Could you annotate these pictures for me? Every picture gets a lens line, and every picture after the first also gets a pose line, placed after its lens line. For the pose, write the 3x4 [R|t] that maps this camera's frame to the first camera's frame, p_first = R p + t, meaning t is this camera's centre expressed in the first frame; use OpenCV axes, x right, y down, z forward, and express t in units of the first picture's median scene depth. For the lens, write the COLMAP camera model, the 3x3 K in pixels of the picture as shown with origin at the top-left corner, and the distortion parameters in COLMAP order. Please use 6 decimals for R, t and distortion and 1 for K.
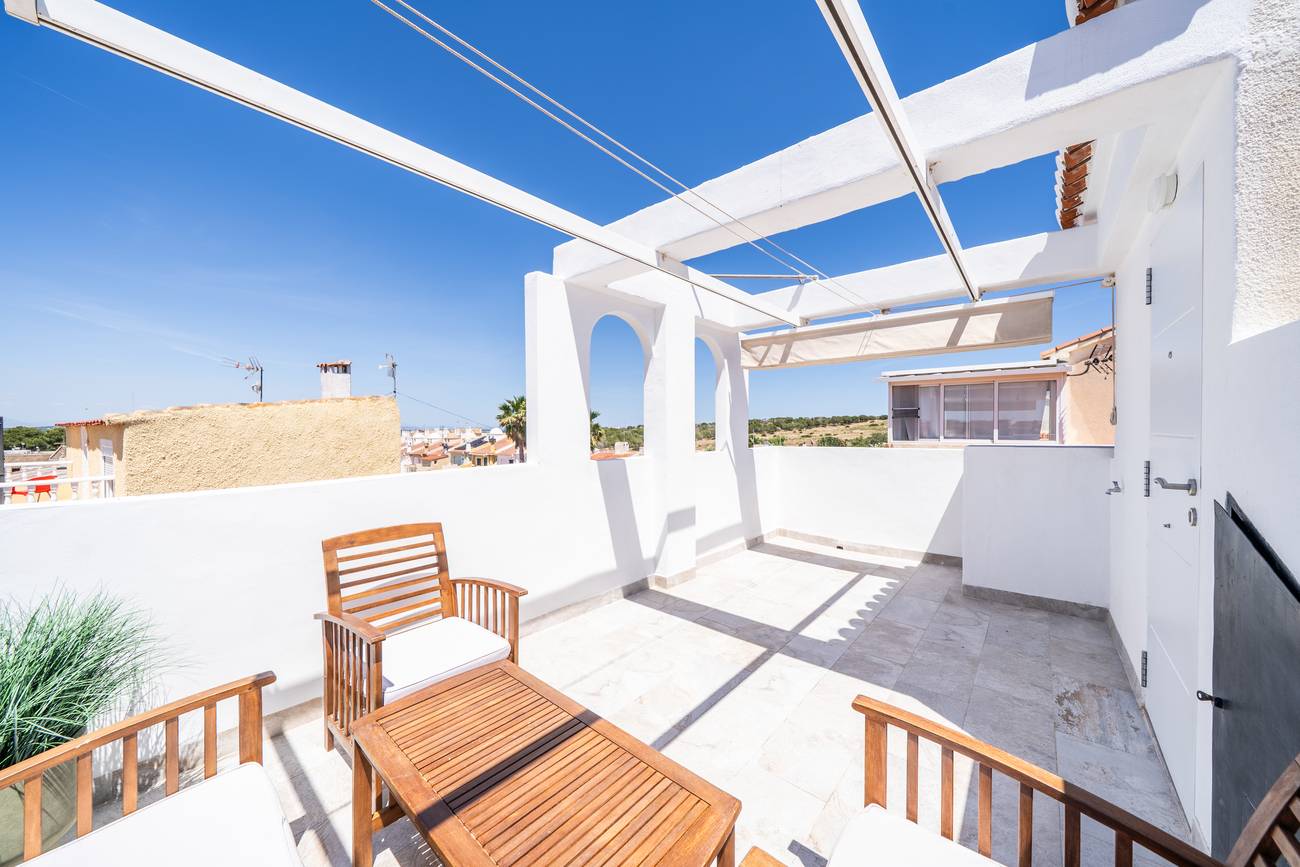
lens RADIAL K [[453.6, 0, 650.0], [0, 453.6, 433.5], [0, 0, 1]] dist [-0.000561, -0.000015]
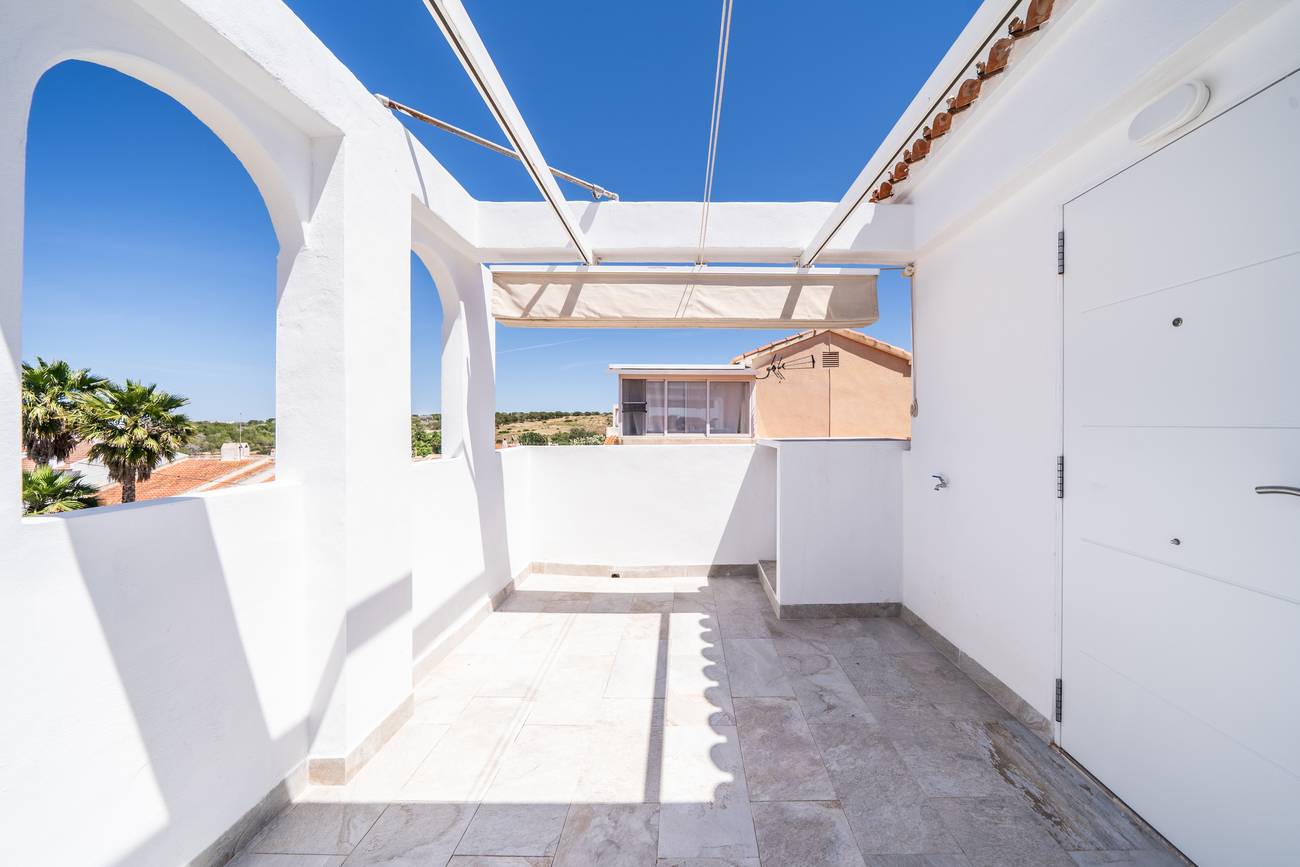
lens RADIAL K [[425.9, 0, 654.1], [0, 425.9, 423.8], [0, 0, 1]] dist [-0.004901, -0.000046]
pose [[0.757313, 0.004223, 0.653039, -0.003669], [0.004808, 0.999916, -0.012041, 0.002561], [-0.653035, 0.012258, 0.757229, 0.406856]]
